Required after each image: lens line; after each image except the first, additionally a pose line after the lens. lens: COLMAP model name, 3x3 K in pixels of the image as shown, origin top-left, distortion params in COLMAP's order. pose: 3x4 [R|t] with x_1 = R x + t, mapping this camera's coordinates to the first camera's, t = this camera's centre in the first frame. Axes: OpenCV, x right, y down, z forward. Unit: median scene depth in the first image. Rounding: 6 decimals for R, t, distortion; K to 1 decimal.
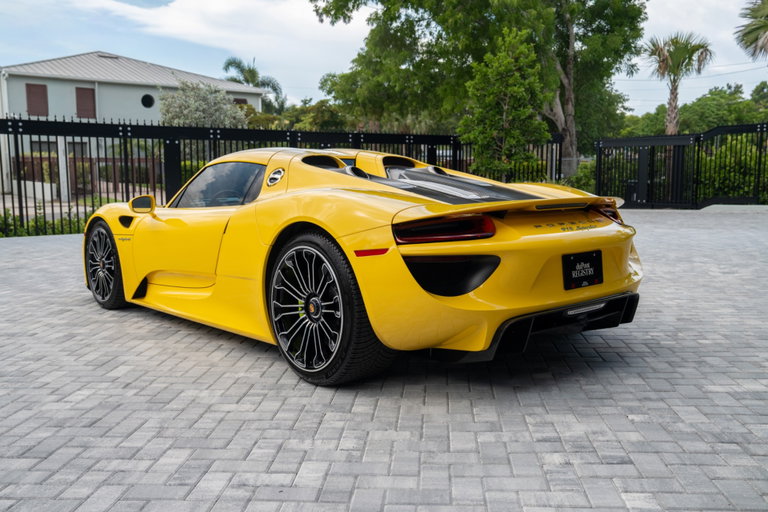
lens RADIAL K [[698.7, 0, 384.0], [0, 698.7, 256.0], [0, 0, 1]] dist [0.004222, 0.017333]
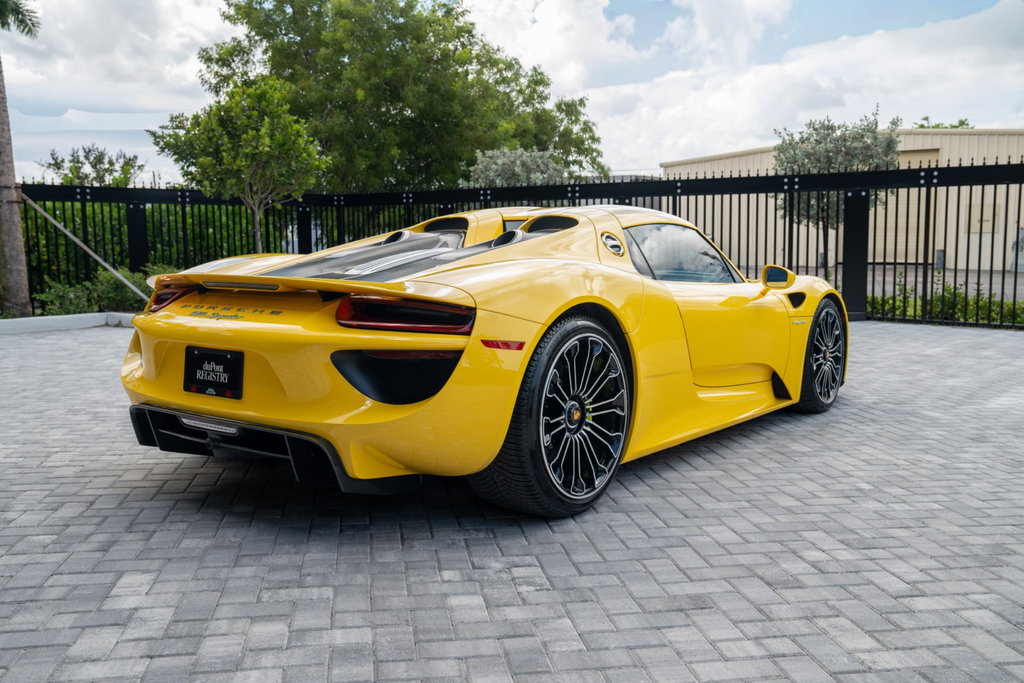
lens RADIAL K [[931.5, 0, 512.0], [0, 931.5, 341.5], [0, 0, 1]] dist [0.004222, 0.017333]
pose [[0.225612, 0.111492, -0.967817, 1.019246], [-0.115499, 0.989485, 0.087064, -0.105183], [0.967347, 0.092139, 0.236117, 0.836682]]
